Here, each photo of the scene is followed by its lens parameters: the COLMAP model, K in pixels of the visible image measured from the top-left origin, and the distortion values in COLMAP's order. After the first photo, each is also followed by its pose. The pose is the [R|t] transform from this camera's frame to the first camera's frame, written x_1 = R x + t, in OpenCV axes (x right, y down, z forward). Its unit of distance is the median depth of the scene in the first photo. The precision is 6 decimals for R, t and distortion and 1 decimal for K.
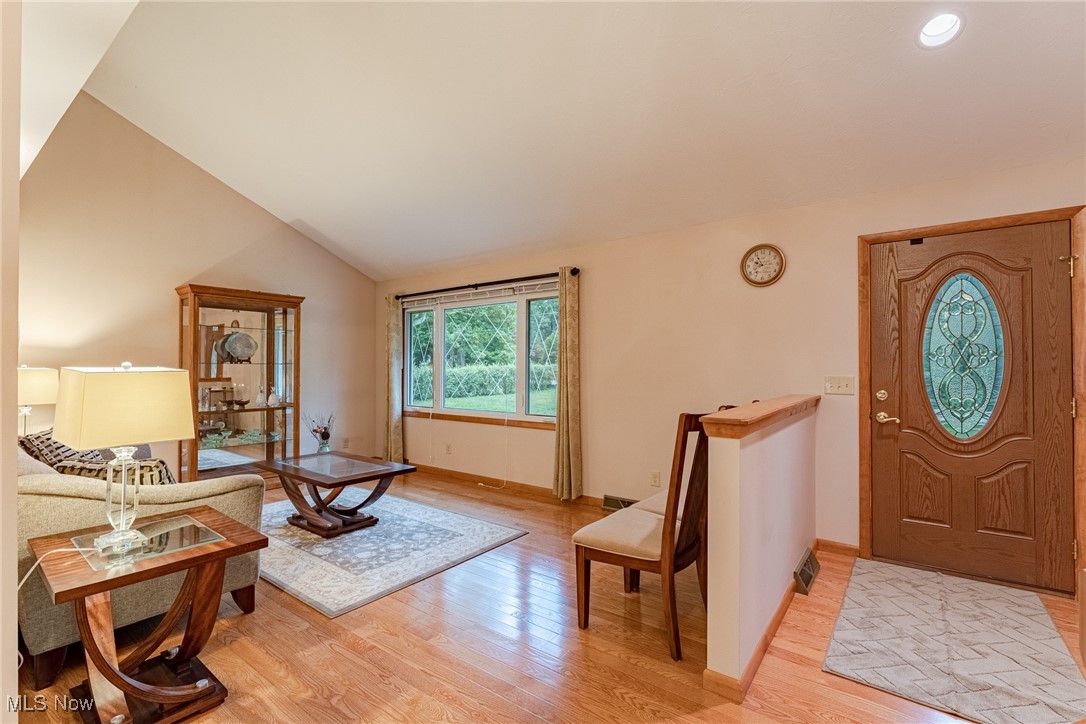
lens RADIAL K [[495.7, 0, 540.4], [0, 495.7, 364.5], [0, 0, 1]] dist [-0.006105, -0.001029]
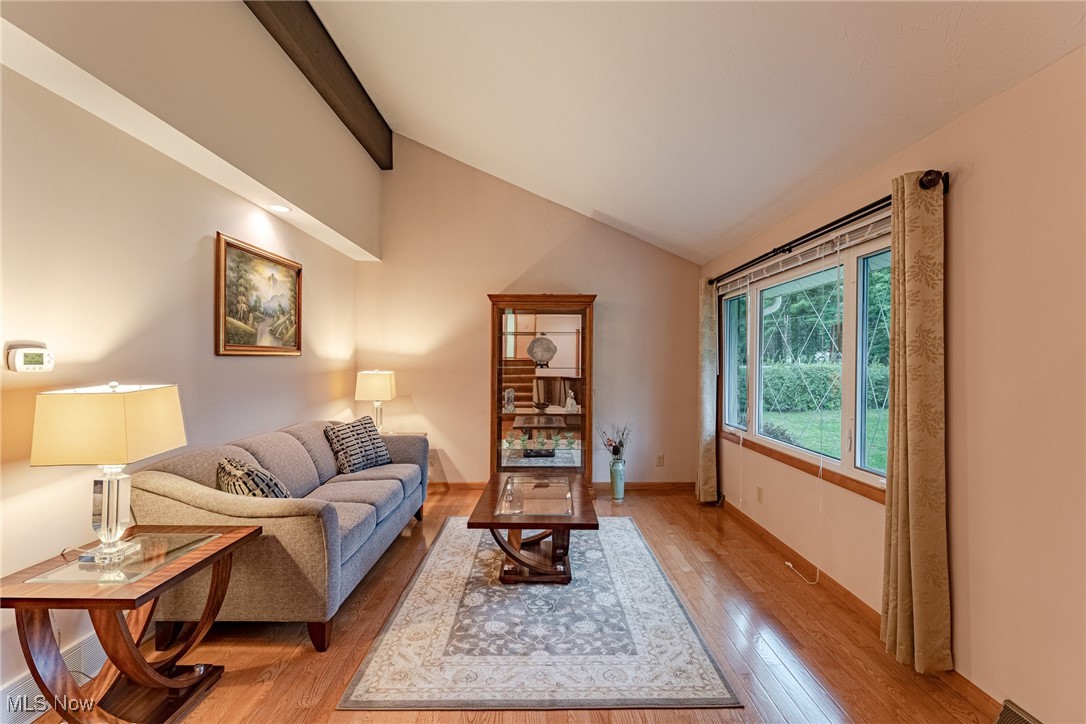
lens RADIAL K [[495.7, 0, 536.2], [0, 495.7, 358.7], [0, 0, 1]] dist [-0.006105, -0.001029]
pose [[0.605706, -0.003028, -0.795683, 0.239477], [0.001964, 0.999995, -0.002310, -0.022175], [0.795686, -0.000164, 0.605709, 0.480728]]
